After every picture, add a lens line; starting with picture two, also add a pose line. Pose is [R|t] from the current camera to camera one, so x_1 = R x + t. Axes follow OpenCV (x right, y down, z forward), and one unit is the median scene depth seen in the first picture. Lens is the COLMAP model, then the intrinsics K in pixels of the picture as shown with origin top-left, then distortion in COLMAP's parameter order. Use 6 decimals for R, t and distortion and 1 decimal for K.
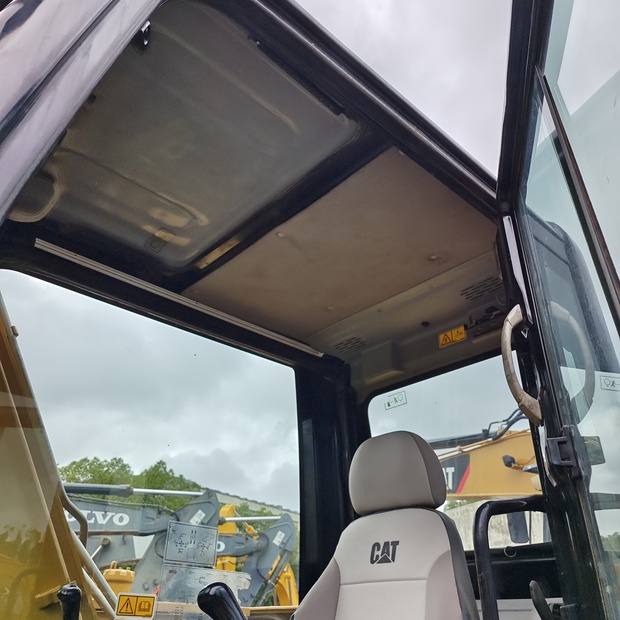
lens RADIAL K [[563.6, 0, 311.6], [0, 563.6, 309.0], [0, 0, 1]] dist [0.023647, 0.008015]
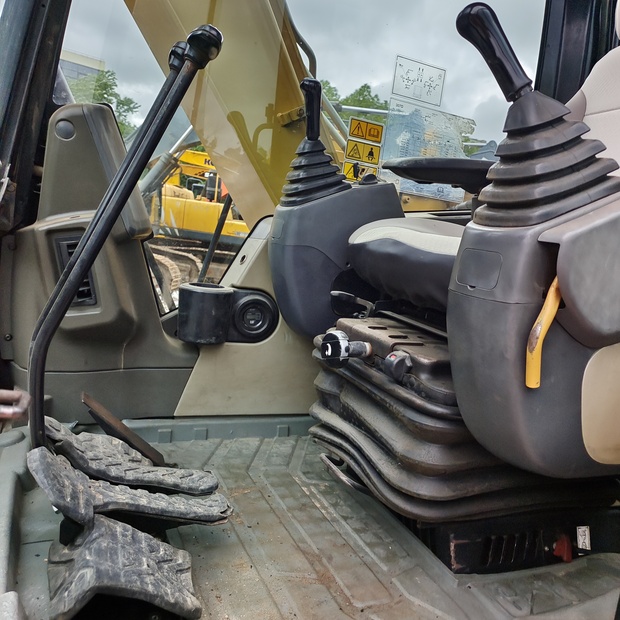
lens RADIAL K [[563.6, 0, 311.6], [0, 563.6, 309.0], [0, 0, 1]] dist [0.023647, 0.008015]
pose [[0.942355, 0.140117, -0.303865, -0.028411], [0.067356, 0.810086, 0.582429, 0.122301], [0.327765, -0.569322, 0.753952, -0.005453]]
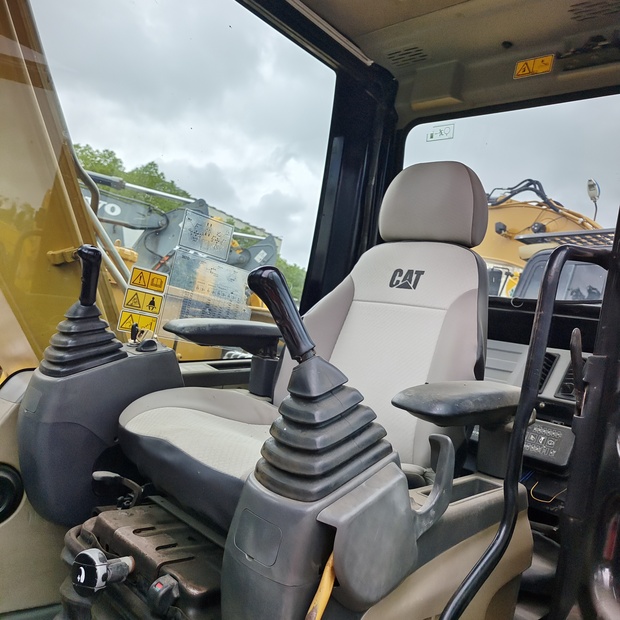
lens RADIAL K [[569.3, 0, 311.3], [0, 569.3, 304.3], [0, 0, 1]] dist [0.014130, 0.013390]
pose [[0.981397, 0.184611, 0.052710, -0.050687], [-0.189022, 0.881027, 0.433661, 0.047569], [0.033619, -0.435557, 0.899533, 0.059285]]
